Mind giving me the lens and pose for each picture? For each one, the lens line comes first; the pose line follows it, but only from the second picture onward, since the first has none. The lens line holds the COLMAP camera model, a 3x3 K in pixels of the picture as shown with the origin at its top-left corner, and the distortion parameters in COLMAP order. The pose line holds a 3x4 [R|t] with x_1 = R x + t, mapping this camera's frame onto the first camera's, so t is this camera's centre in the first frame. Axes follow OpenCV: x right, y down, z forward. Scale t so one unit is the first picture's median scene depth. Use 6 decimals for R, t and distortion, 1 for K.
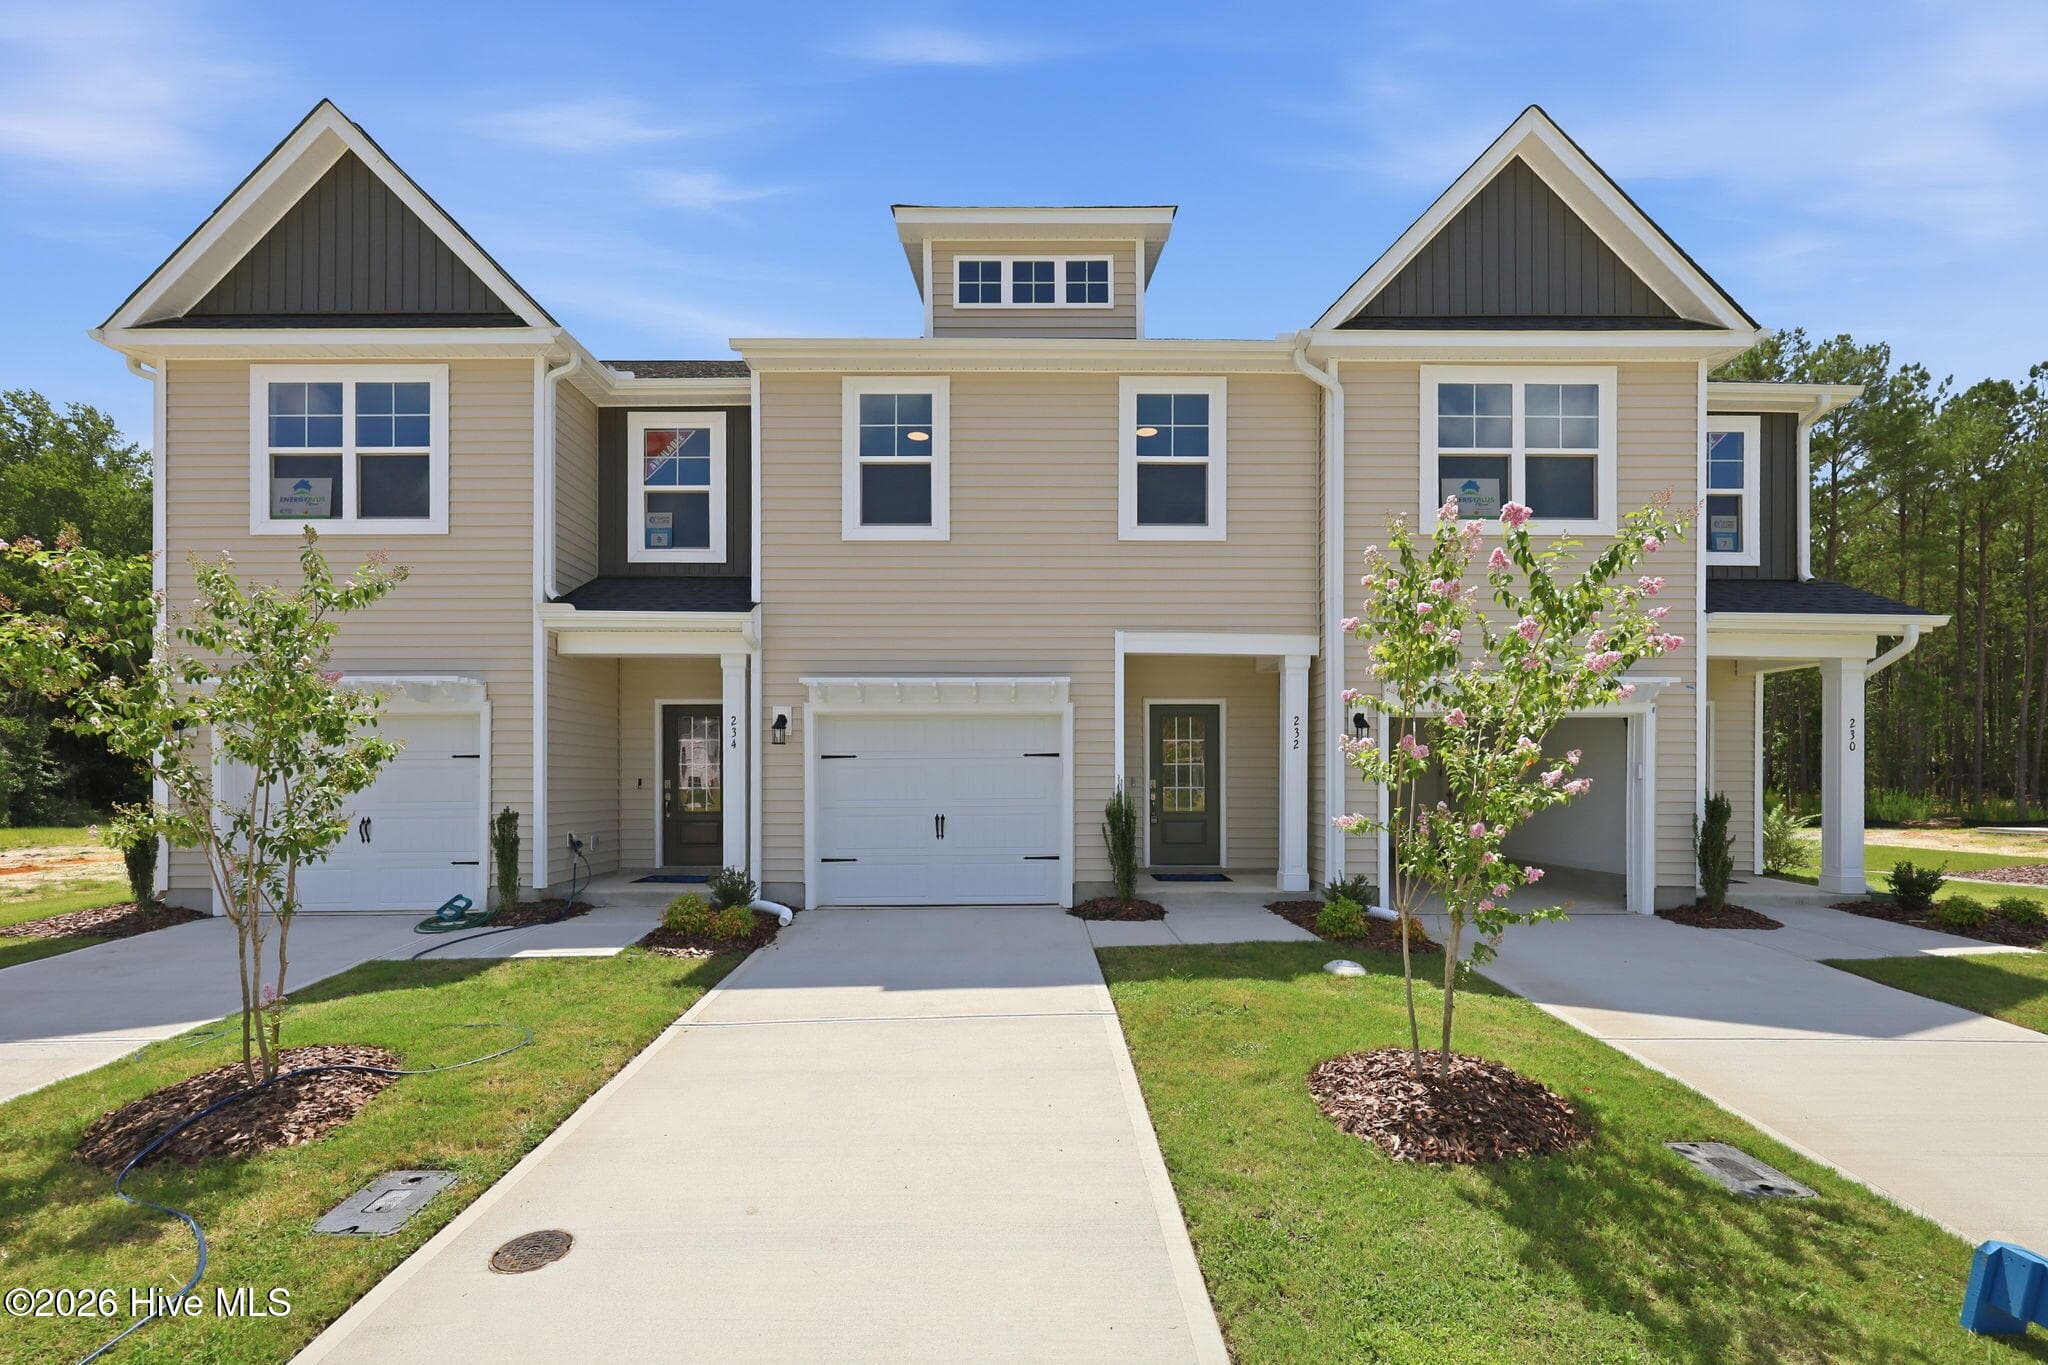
lens RADIAL K [[903.0, 0, 1019.1], [0, 903.0, 787.6], [0, 0, 1]] dist [-0.006559, 0.001432]
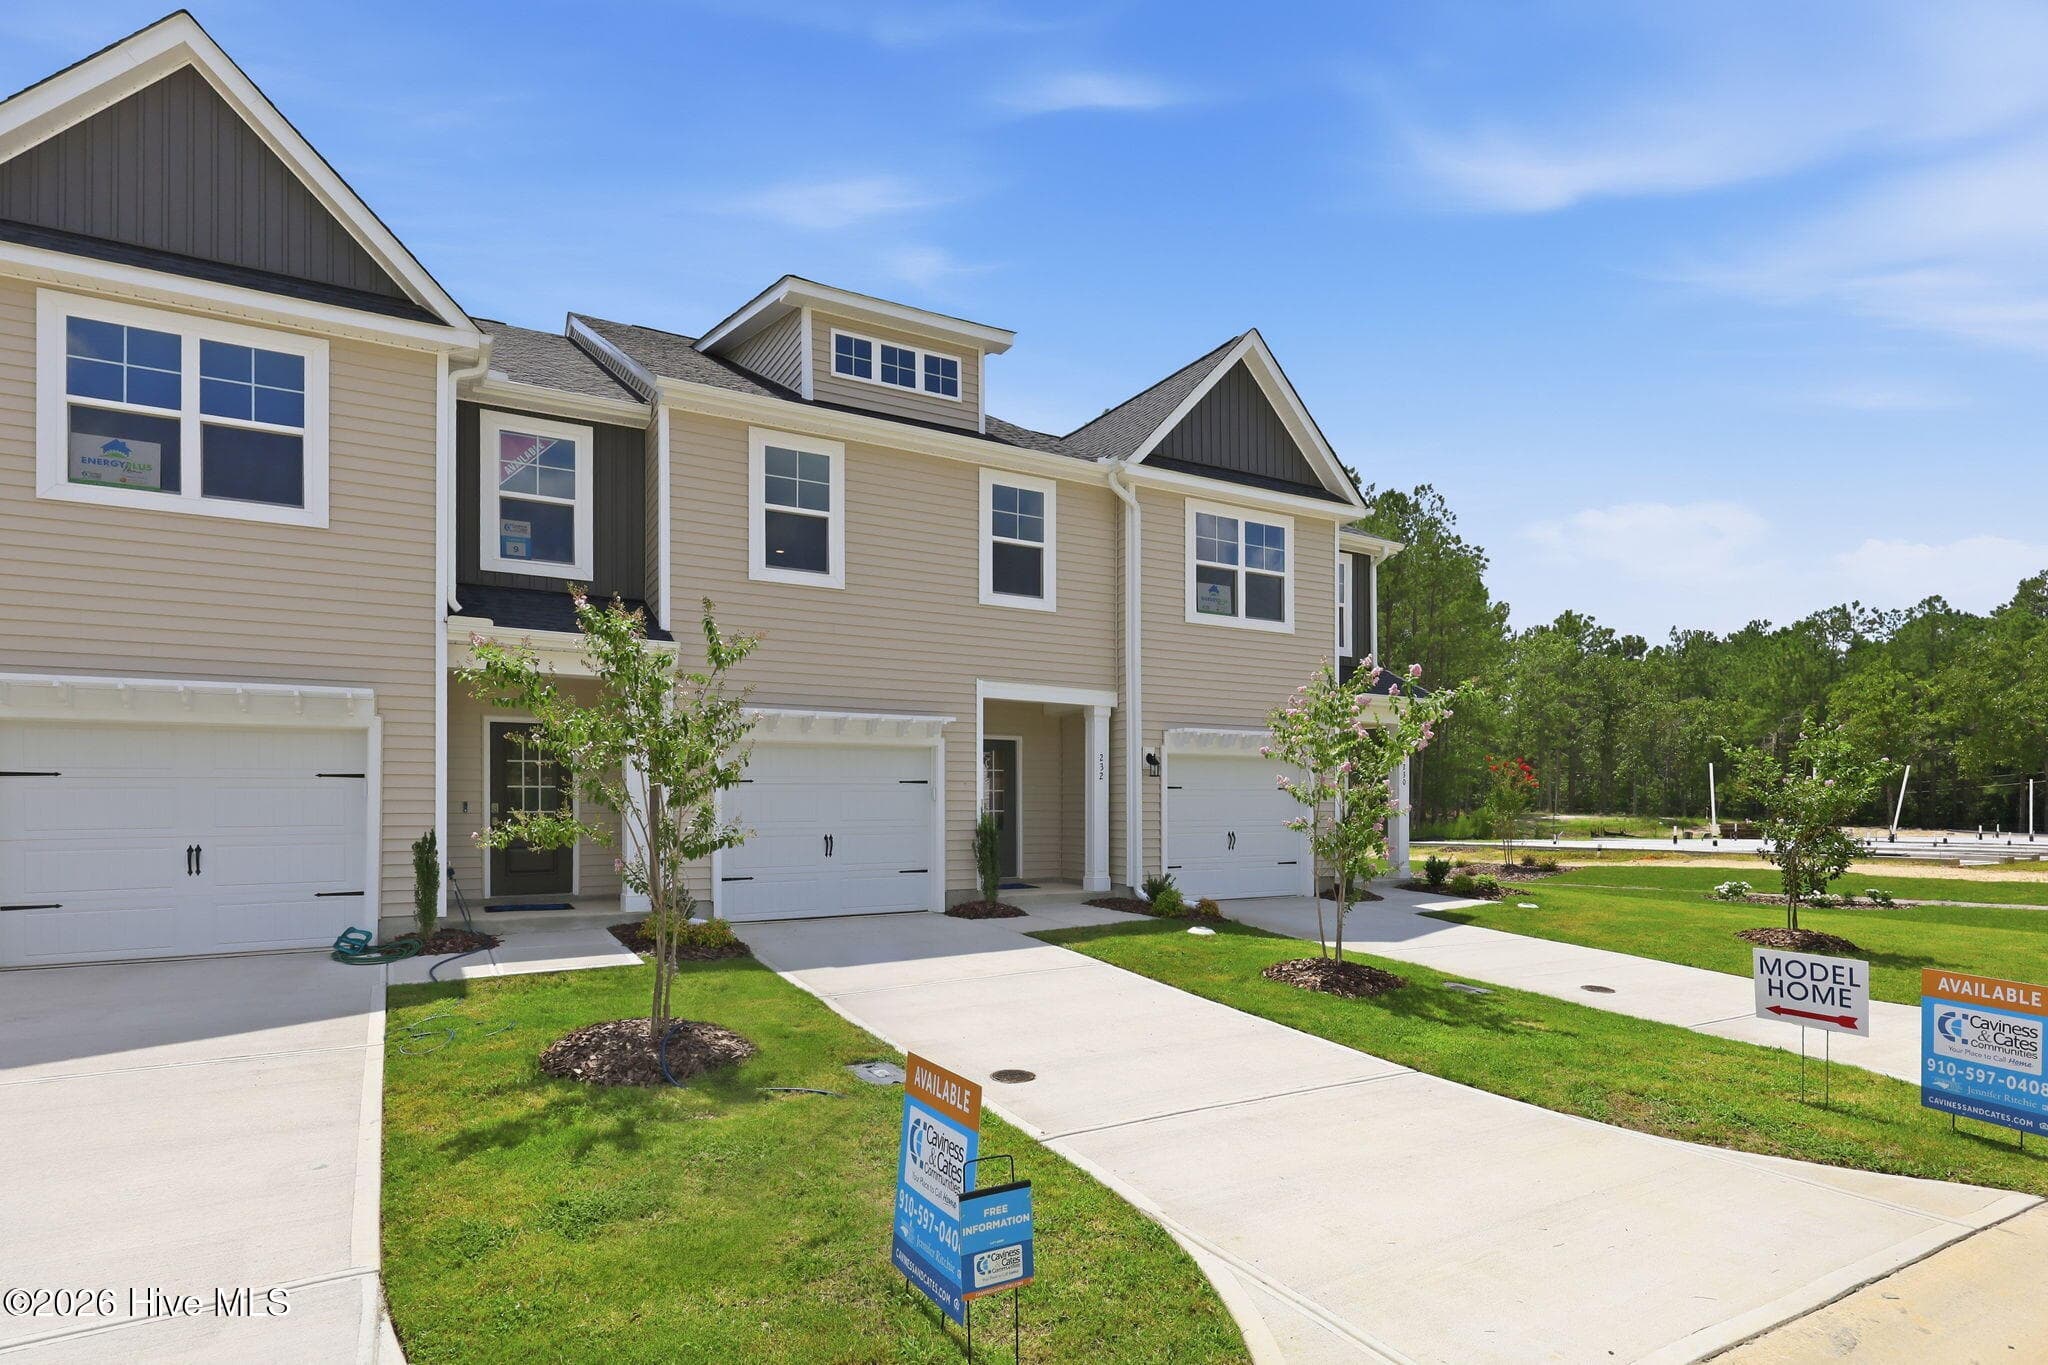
lens RADIAL K [[1091.4, 0, 1033.3], [0, 1091.4, 815.5], [0, 0, 1]] dist [-0.003282, -0.001187]
pose [[0.862621, -0.003607, 0.505837, -0.560147], [0.005737, 0.999980, -0.002654, 0.011615], [-0.505818, 0.005192, 0.862625, -0.284485]]
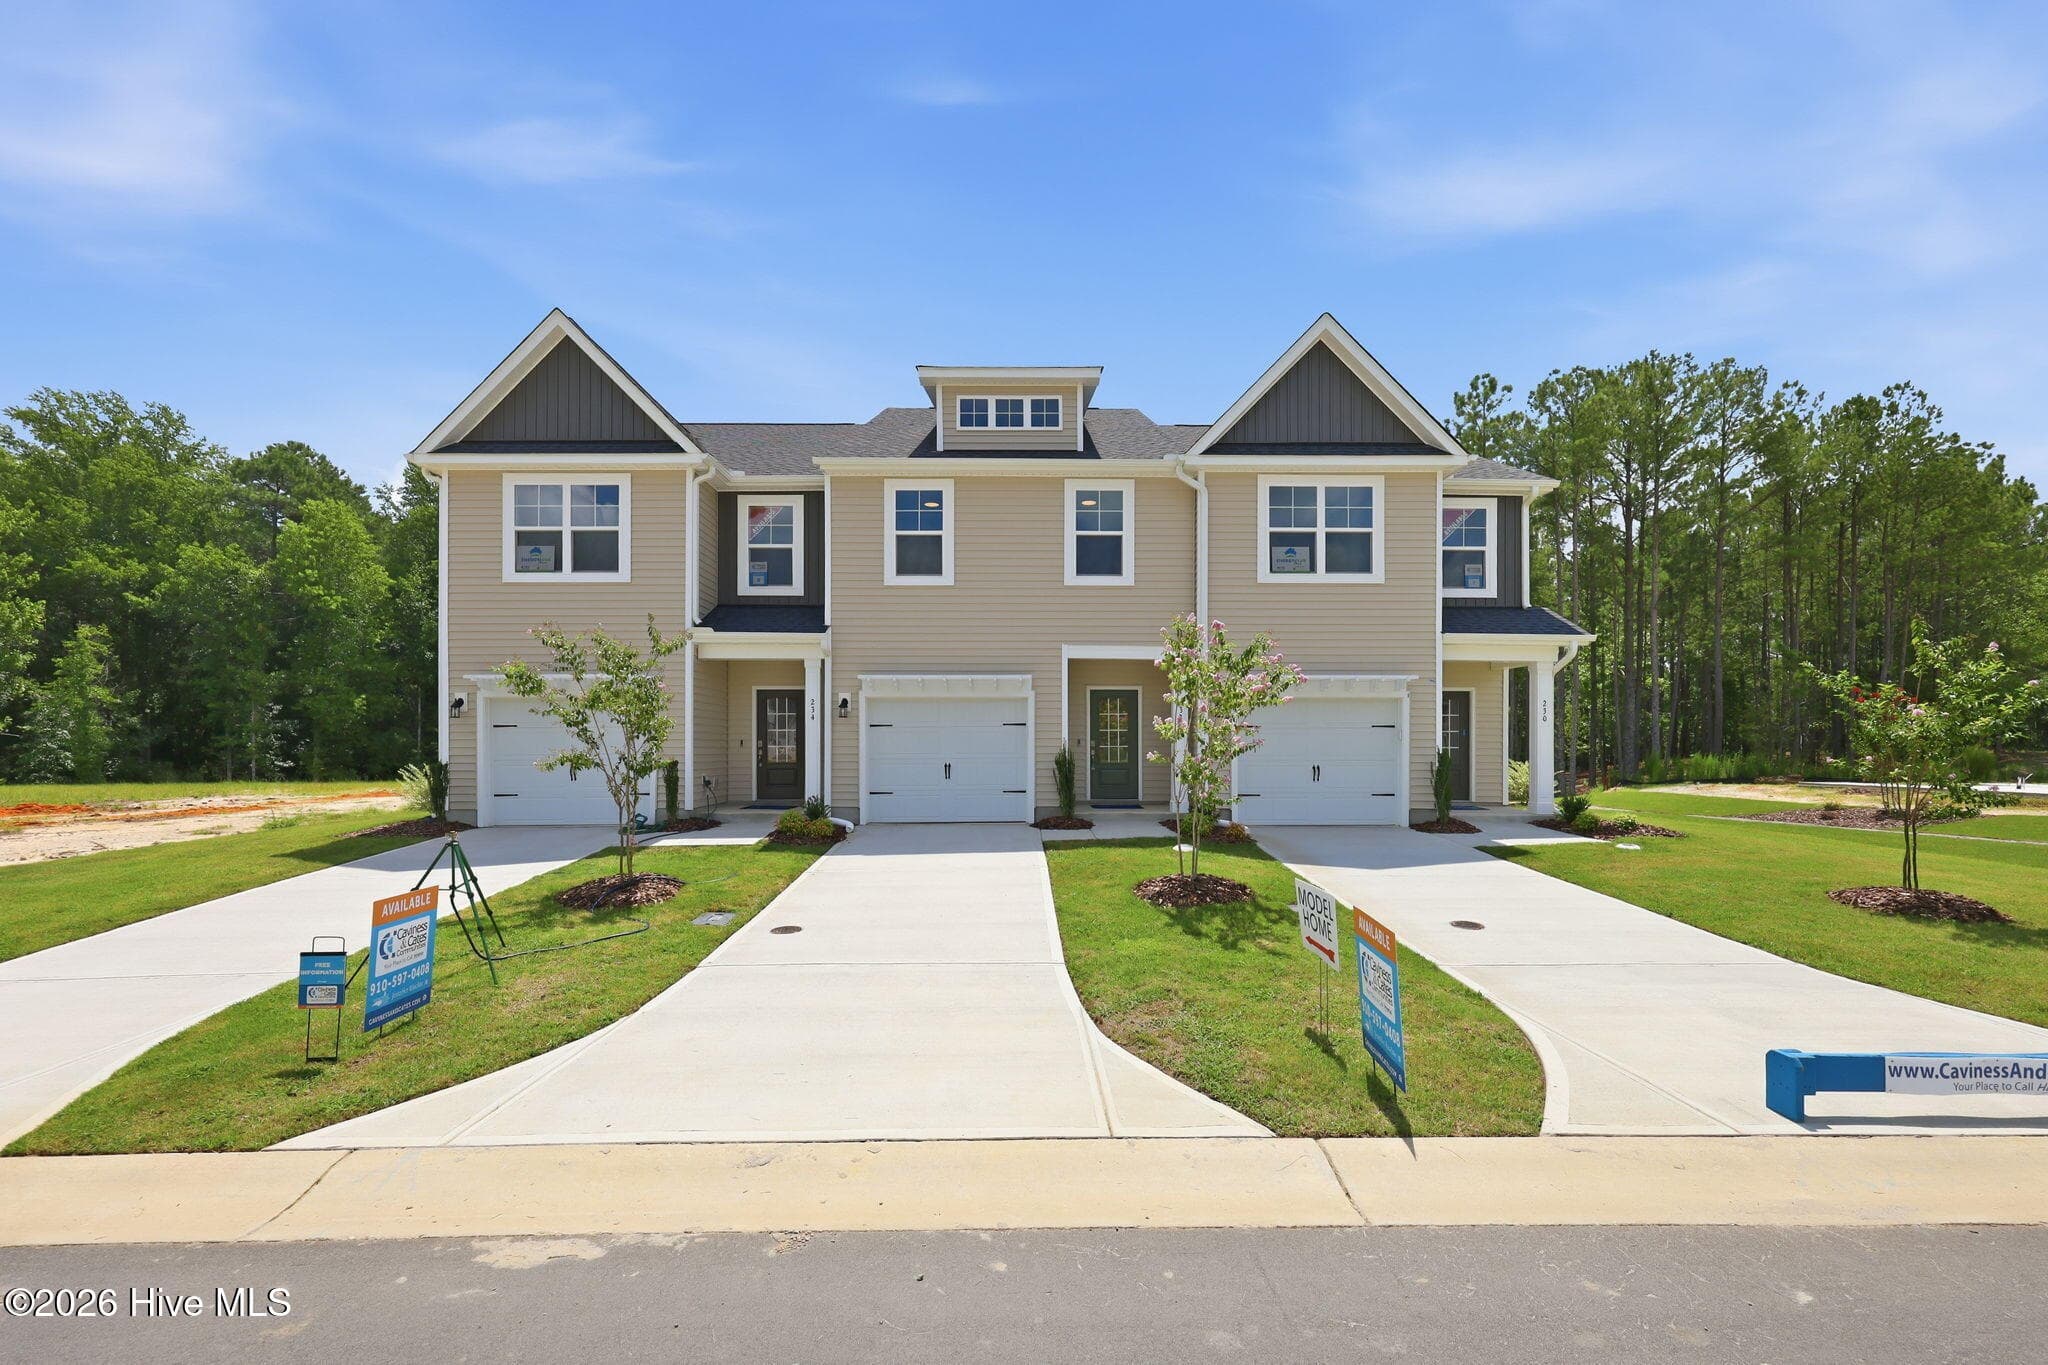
lens RADIAL K [[878.1, 0, 1020.6], [0, 878.1, 751.8], [0, 0, 1]] dist [0.000614, 0.001151]
pose [[0.999985, 0.000193, 0.005485, 0.028083], [-0.000173, 0.999994, -0.003549, 0.015923], [-0.005486, 0.003548, 0.999979, -0.498879]]
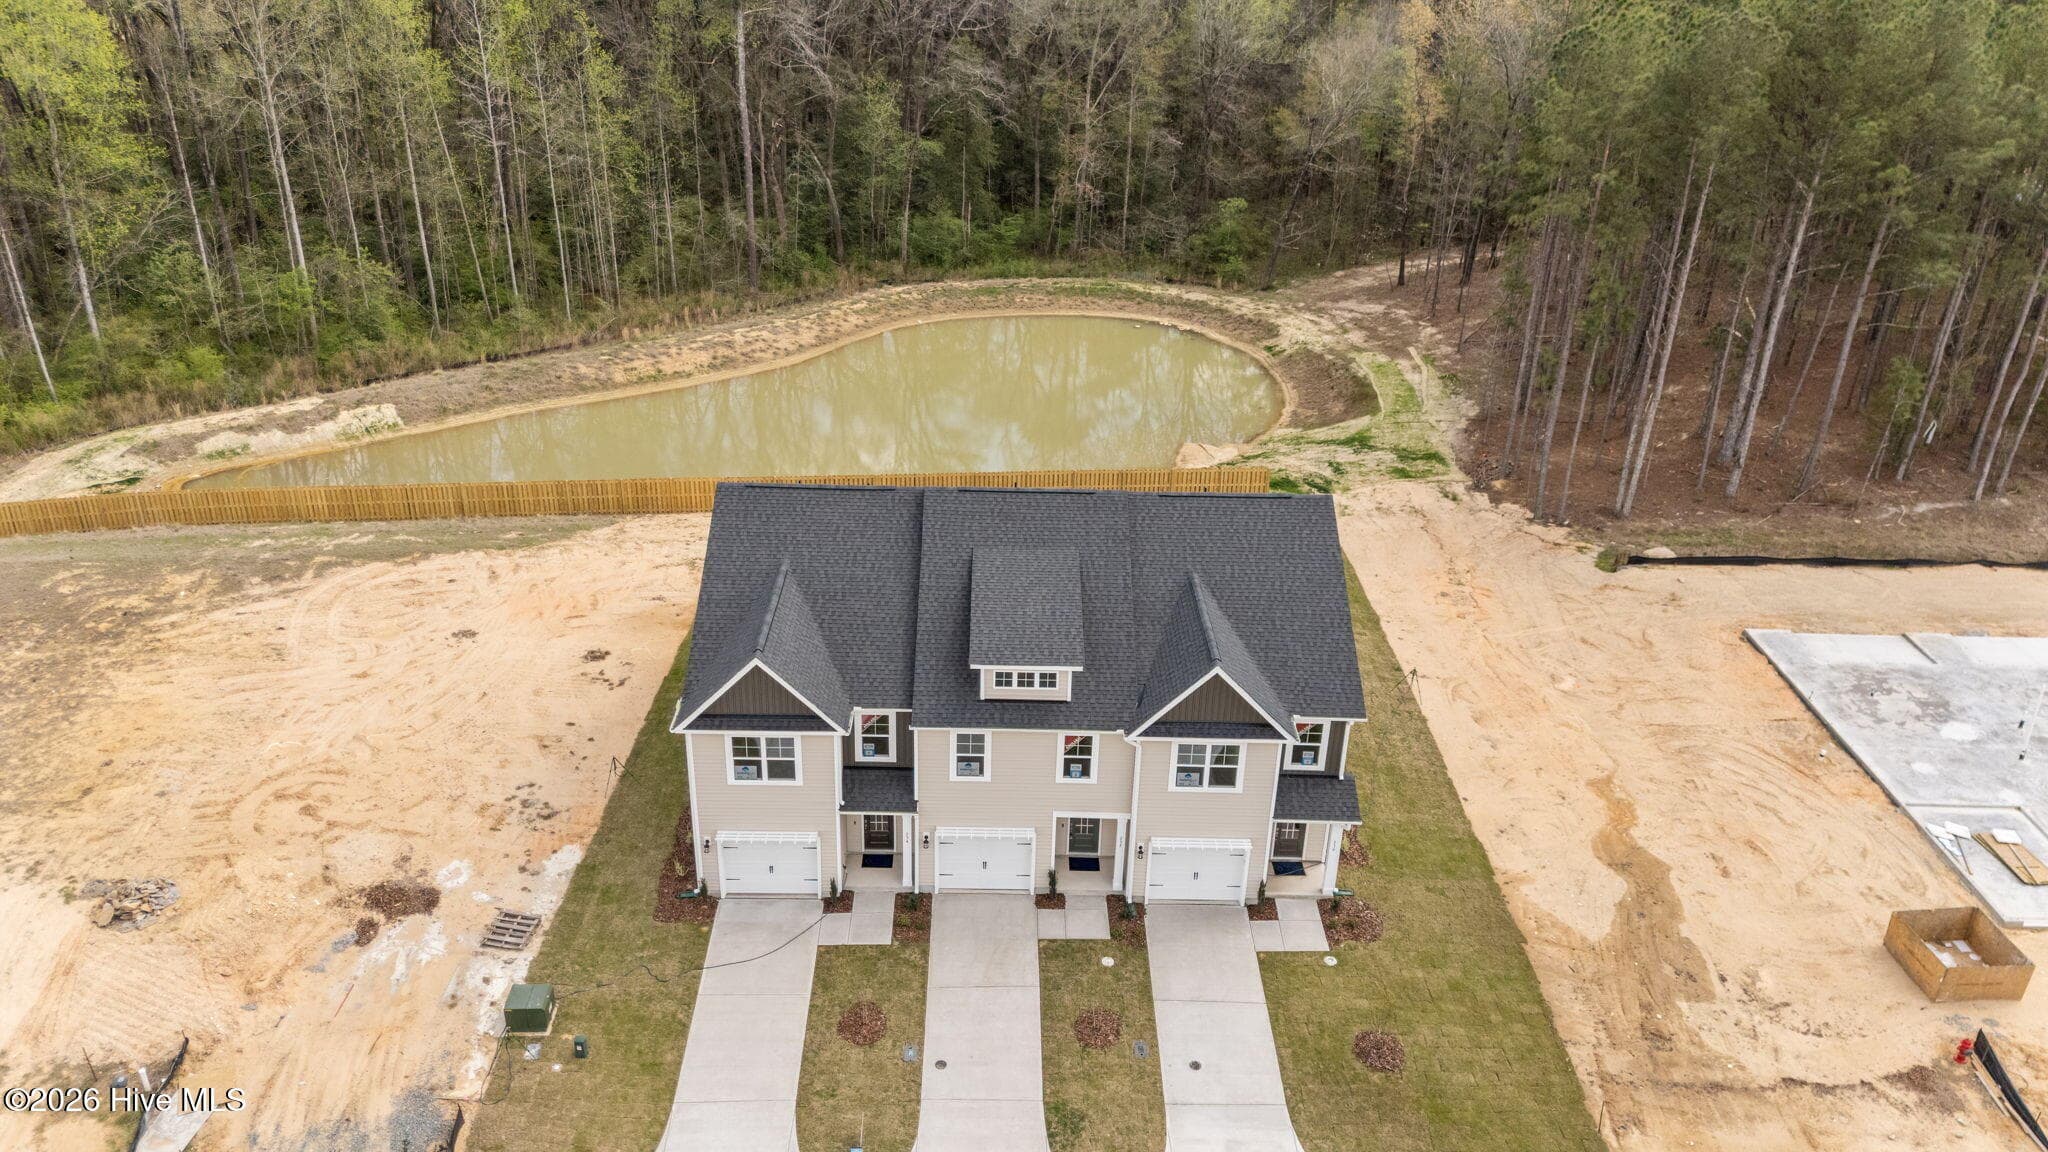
lens RADIAL K [[1523.1, 0, 1021.2], [0, 1523.1, 577.2], [0, 0, 1]] dist [0.034714, -0.004924]
pose [[0.999579, 0.019338, 0.021641, -0.095624], [-0.026961, 0.894738, 0.445777, -2.766204], [-0.010742, -0.446173, 0.894882, -2.679559]]
